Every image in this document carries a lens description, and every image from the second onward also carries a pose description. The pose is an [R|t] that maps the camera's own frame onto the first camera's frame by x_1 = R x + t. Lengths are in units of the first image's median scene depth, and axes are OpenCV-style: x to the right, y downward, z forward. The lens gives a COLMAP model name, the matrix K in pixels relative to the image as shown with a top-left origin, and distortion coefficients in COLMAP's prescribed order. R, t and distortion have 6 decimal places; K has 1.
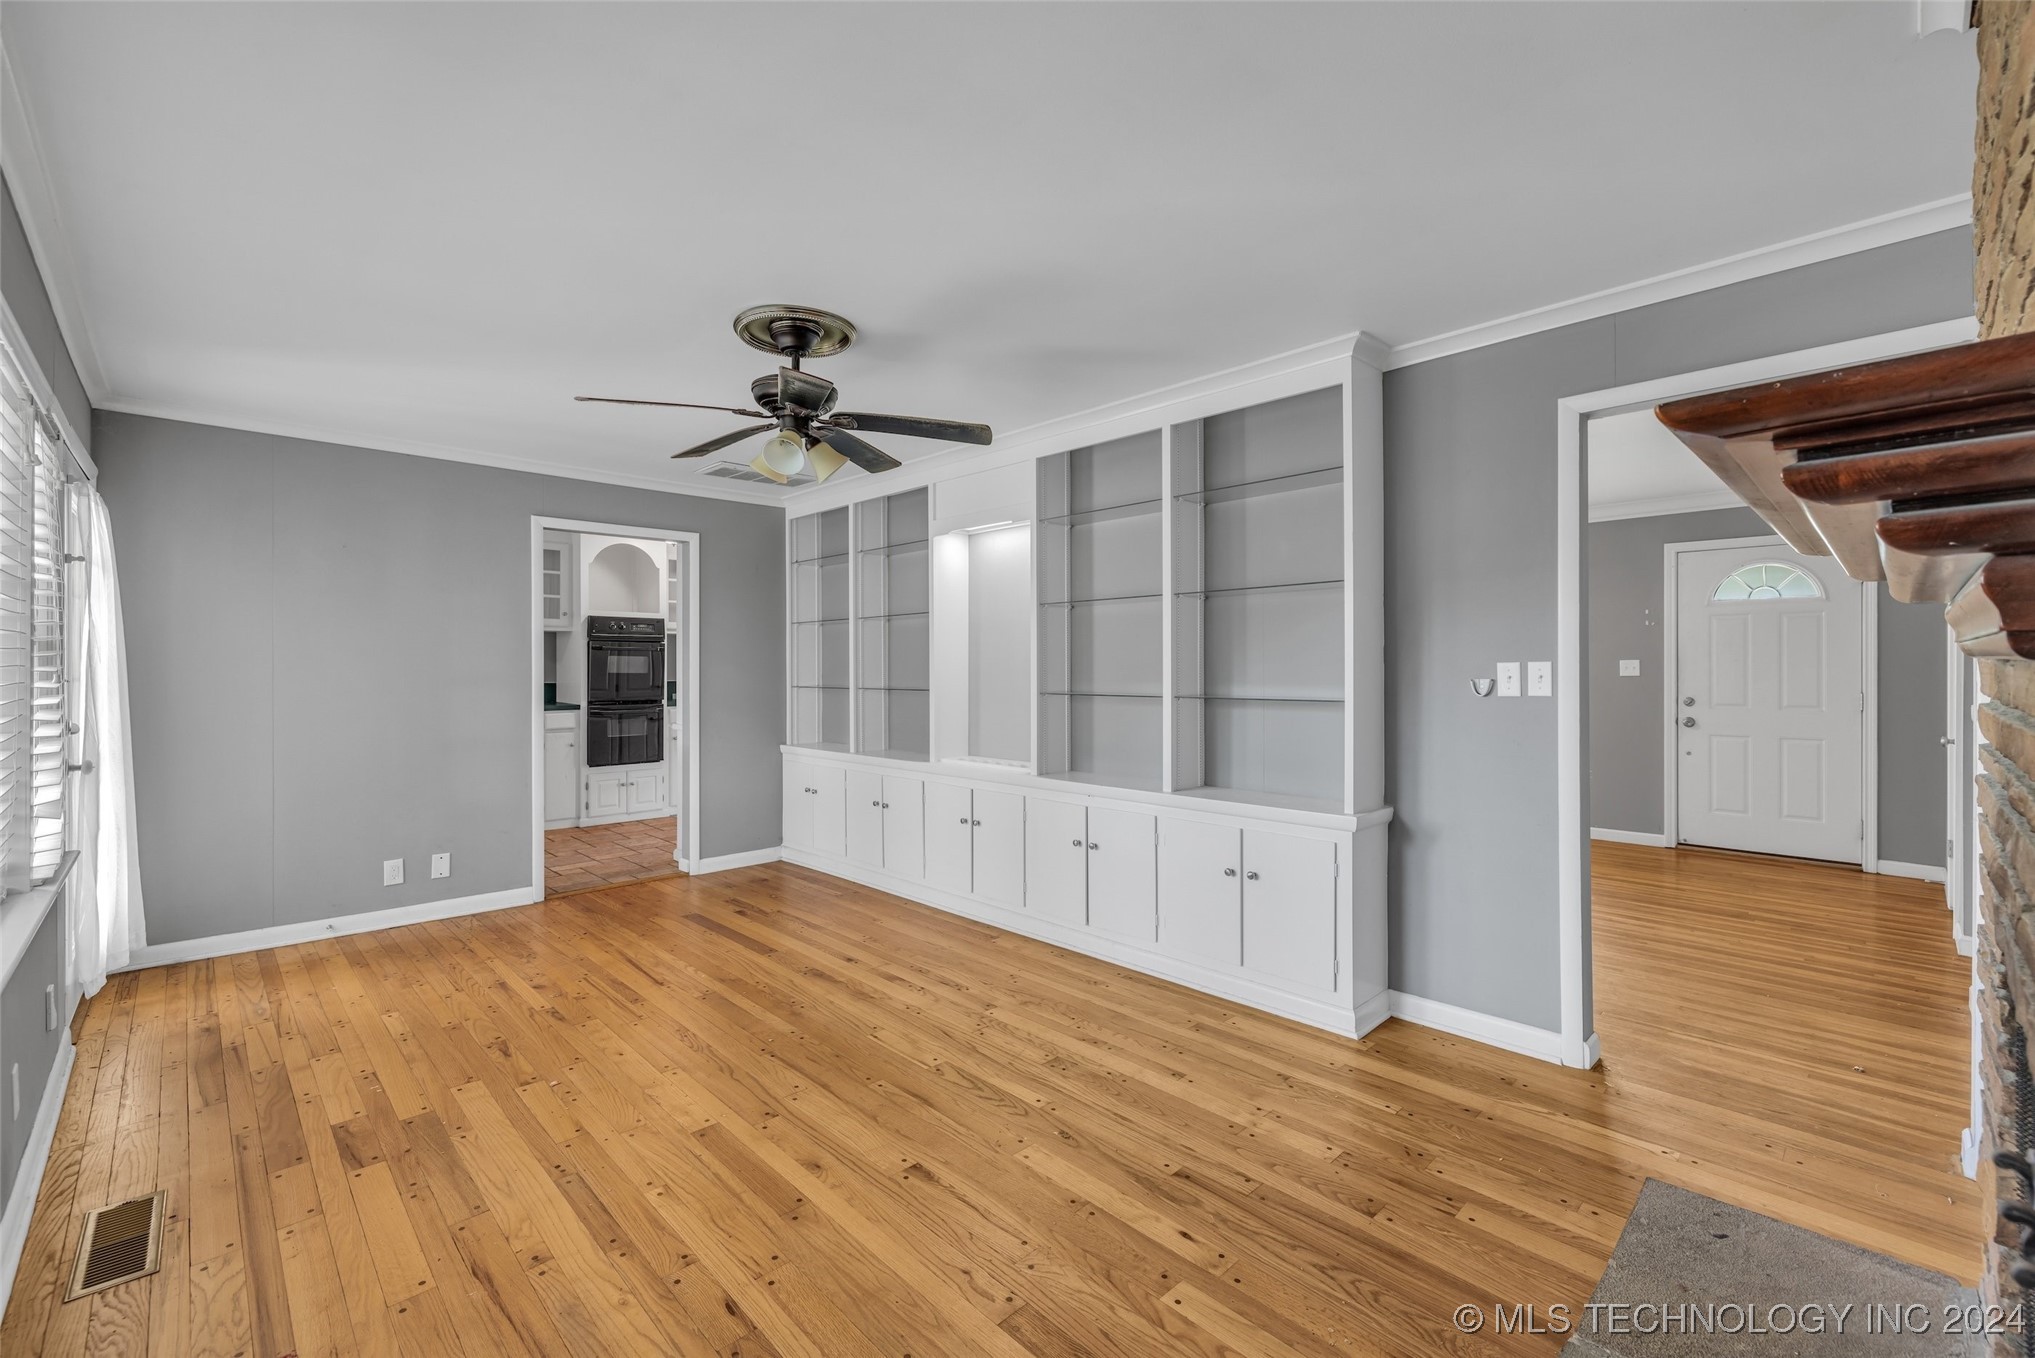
lens RADIAL K [[859.5, 0, 1011.4], [0, 859.5, 661.9], [0, 0, 1]] dist [-0.002929, 0.001660]
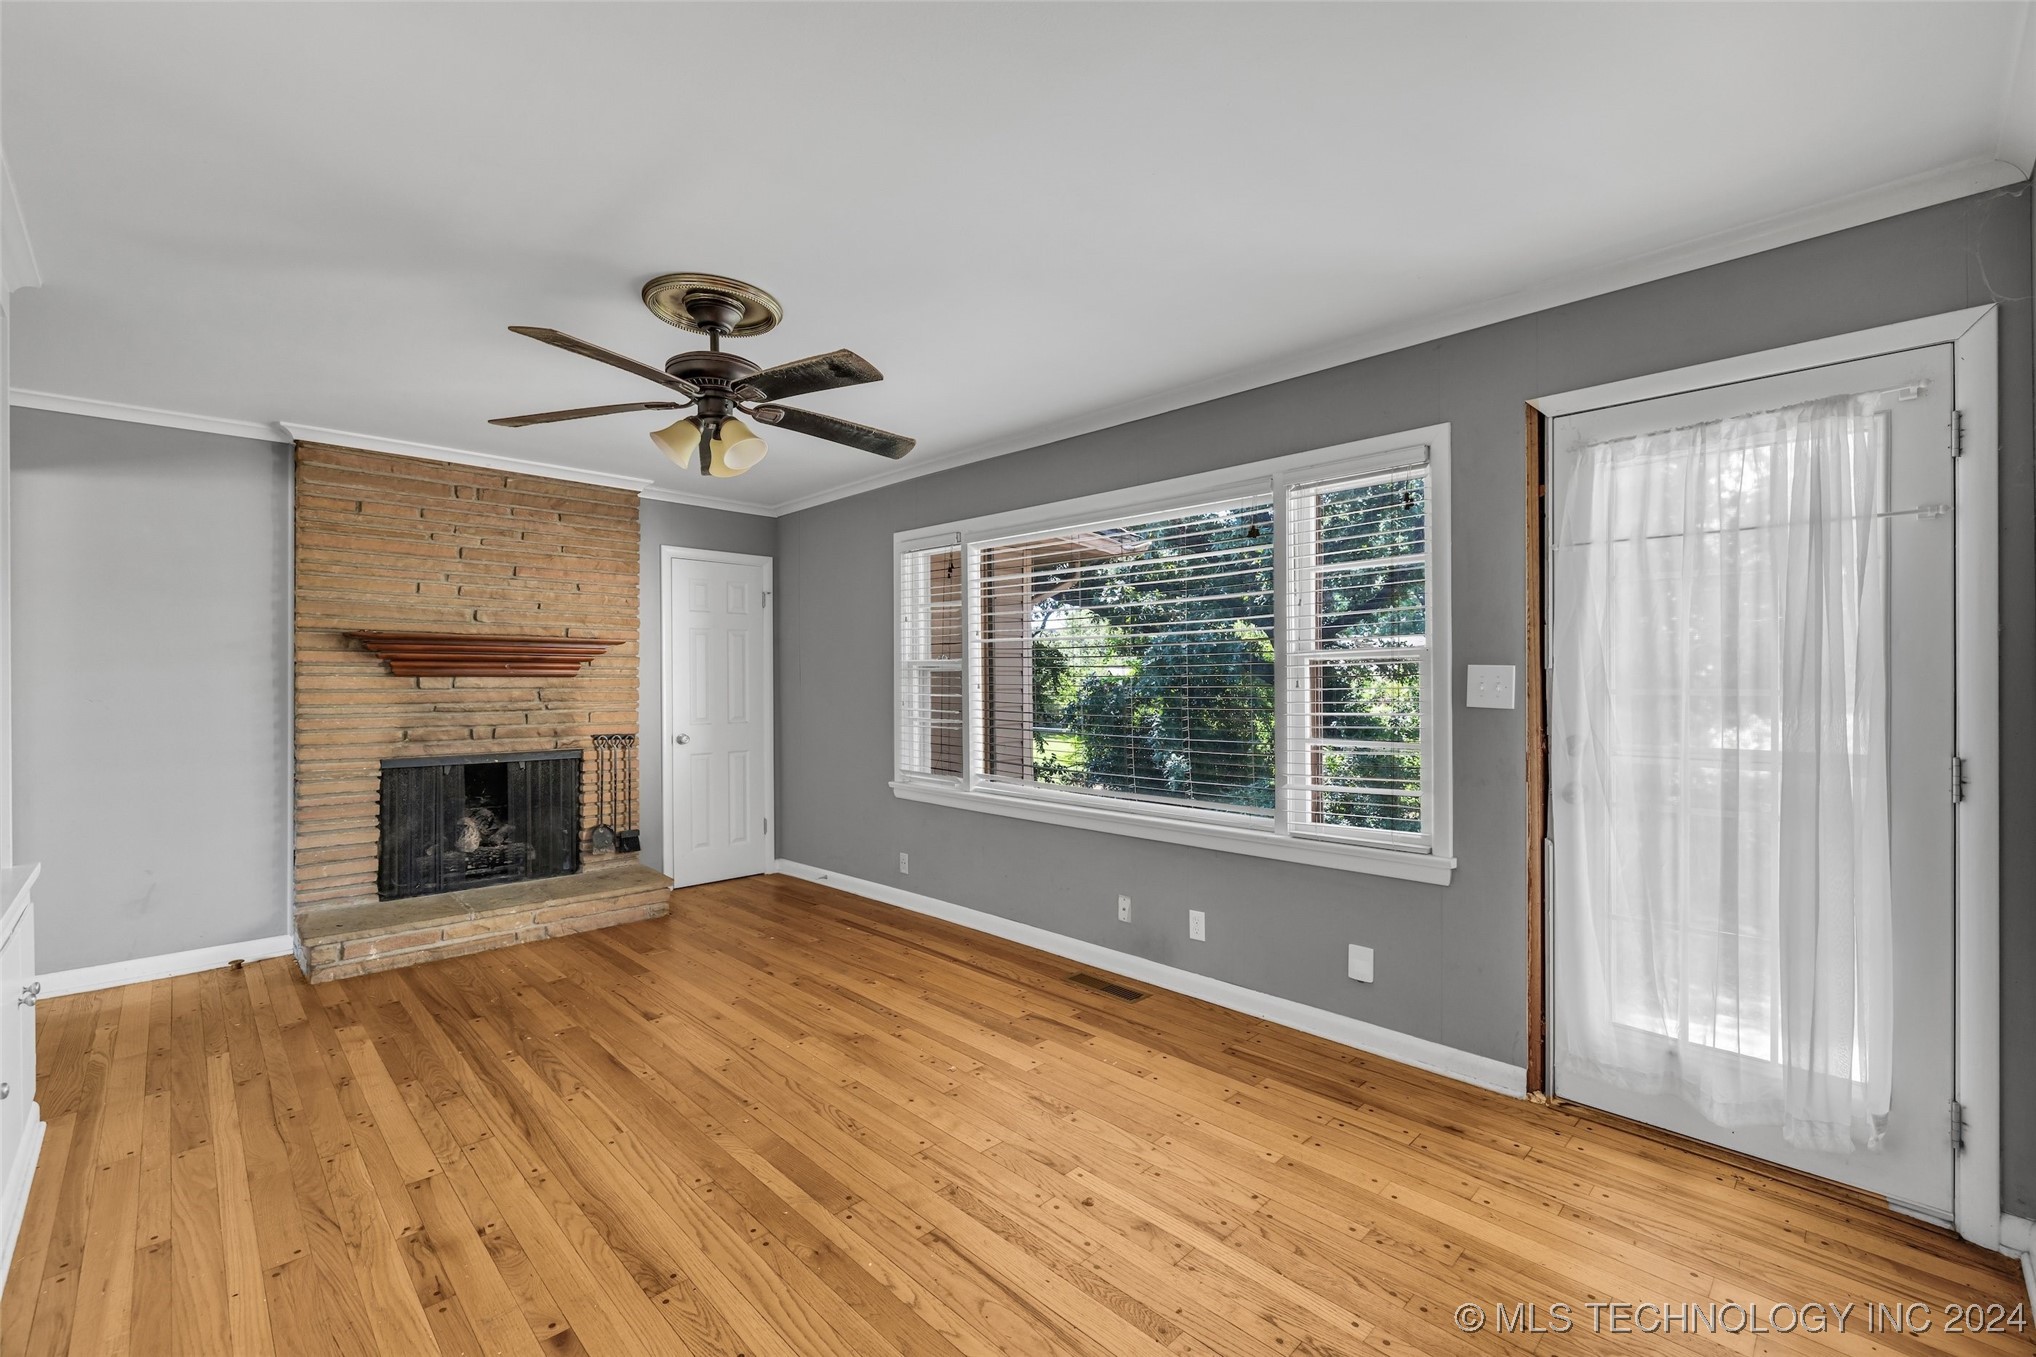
lens RADIAL K [[859.9, 0, 1013.1], [0, 859.9, 679.7], [0, 0, 1]] dist [-0.002929, 0.001660]
pose [[-0.999907, 0.005078, -0.012649, -0.423291], [0.005062, 0.999986, 0.001297, 0.005666], [0.012656, 0.001233, -0.999919, 1.465992]]
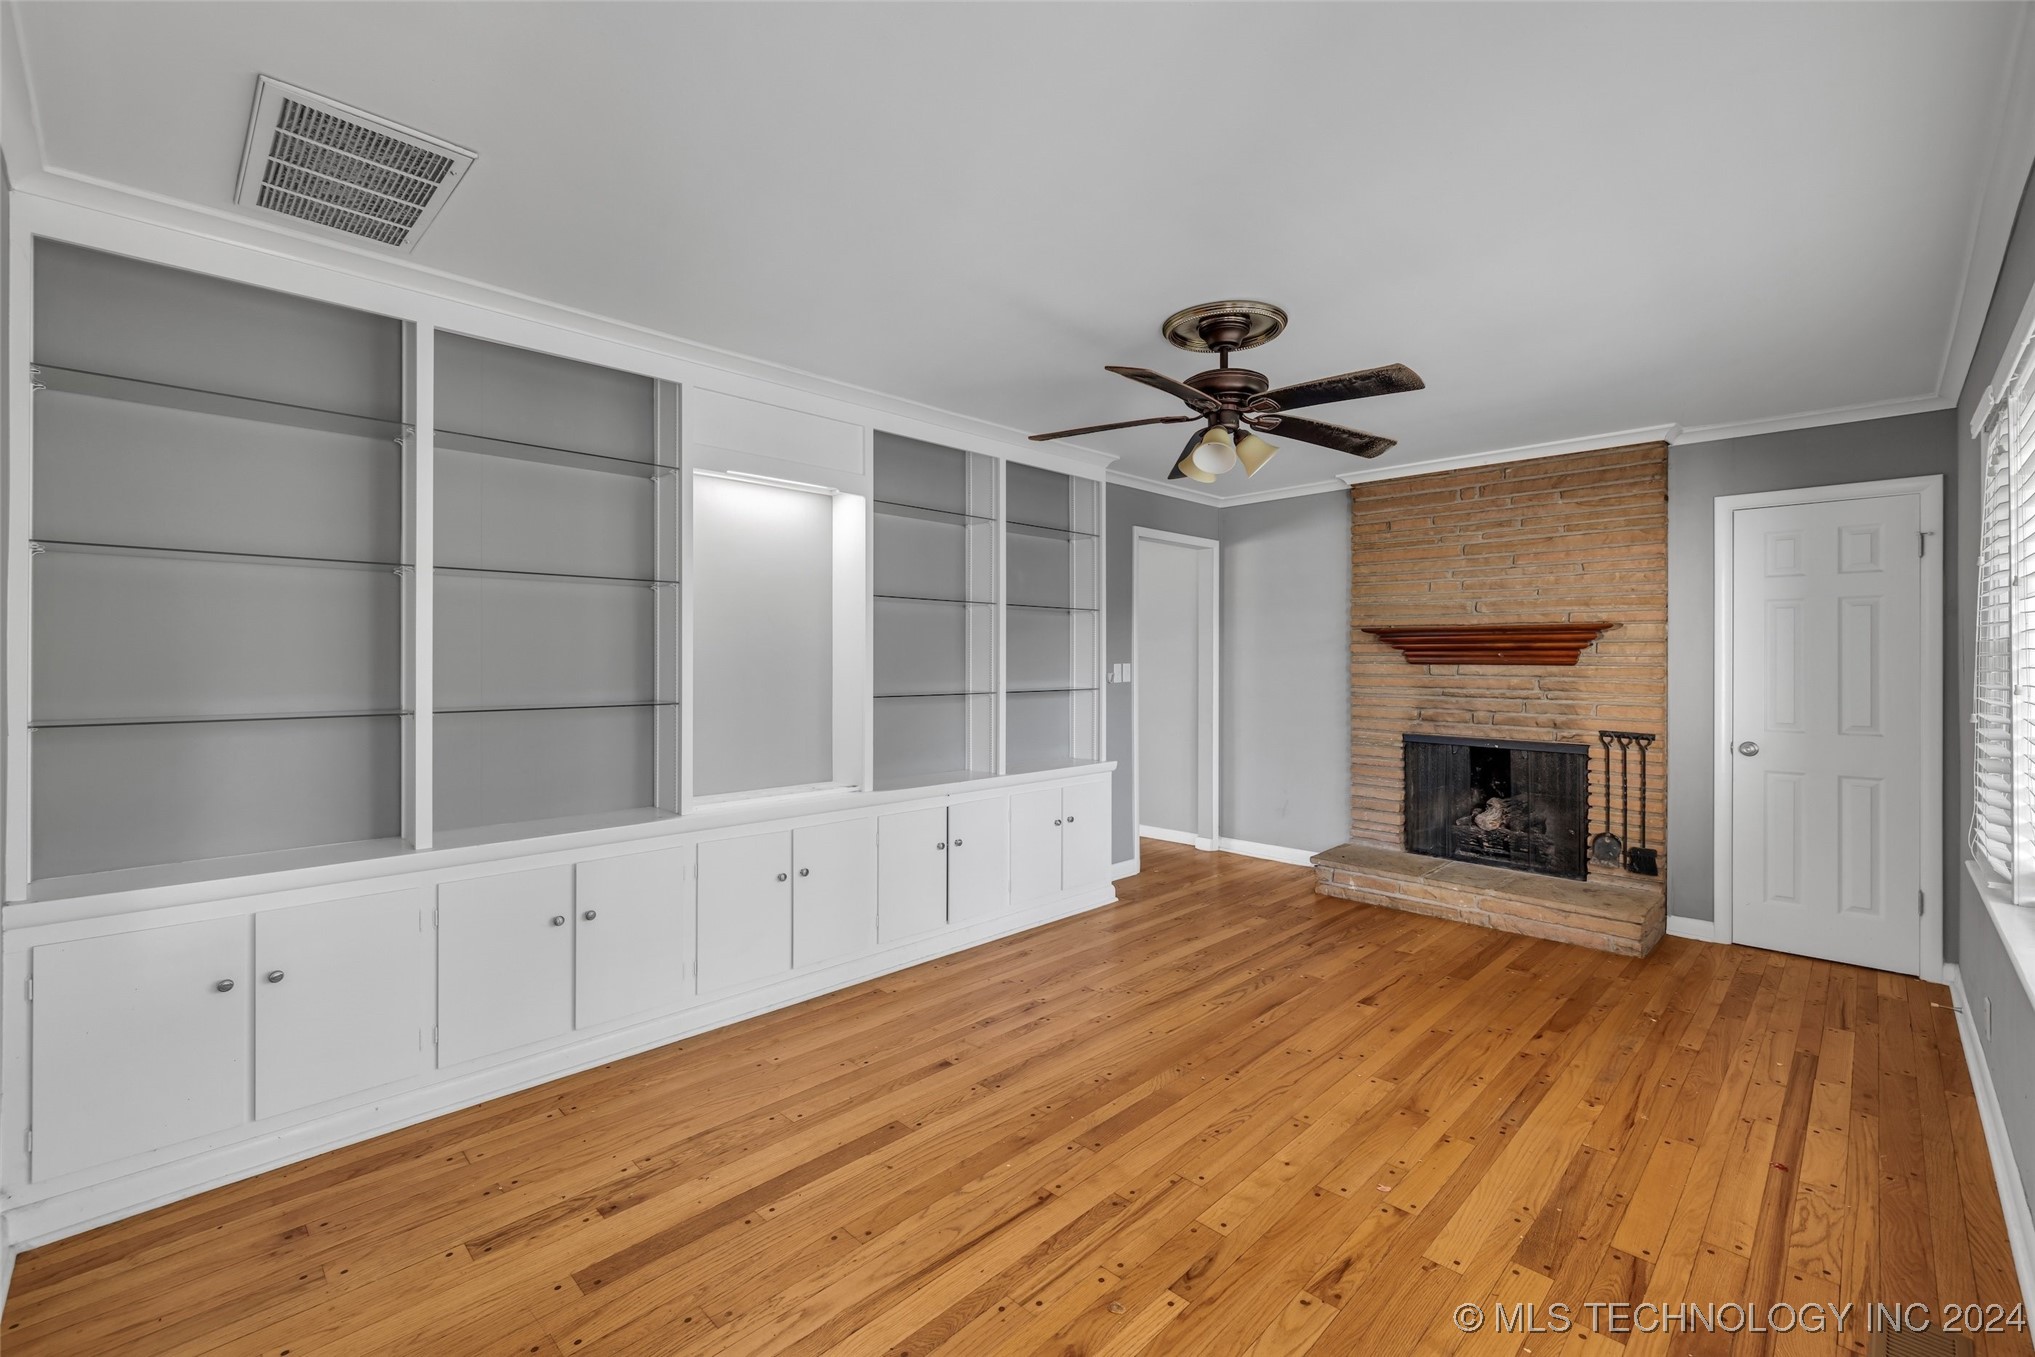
lens RADIAL K [[859.5, 0, 1023.9], [0, 859.5, 664.2], [0, 0, 1]] dist [-0.002929, 0.001660]
pose [[-0.024962, 0.000311, 0.999688, -0.941220], [-0.004510, 0.999990, -0.000424, 0.002234], [-0.999678, -0.004519, -0.024960, 0.964263]]
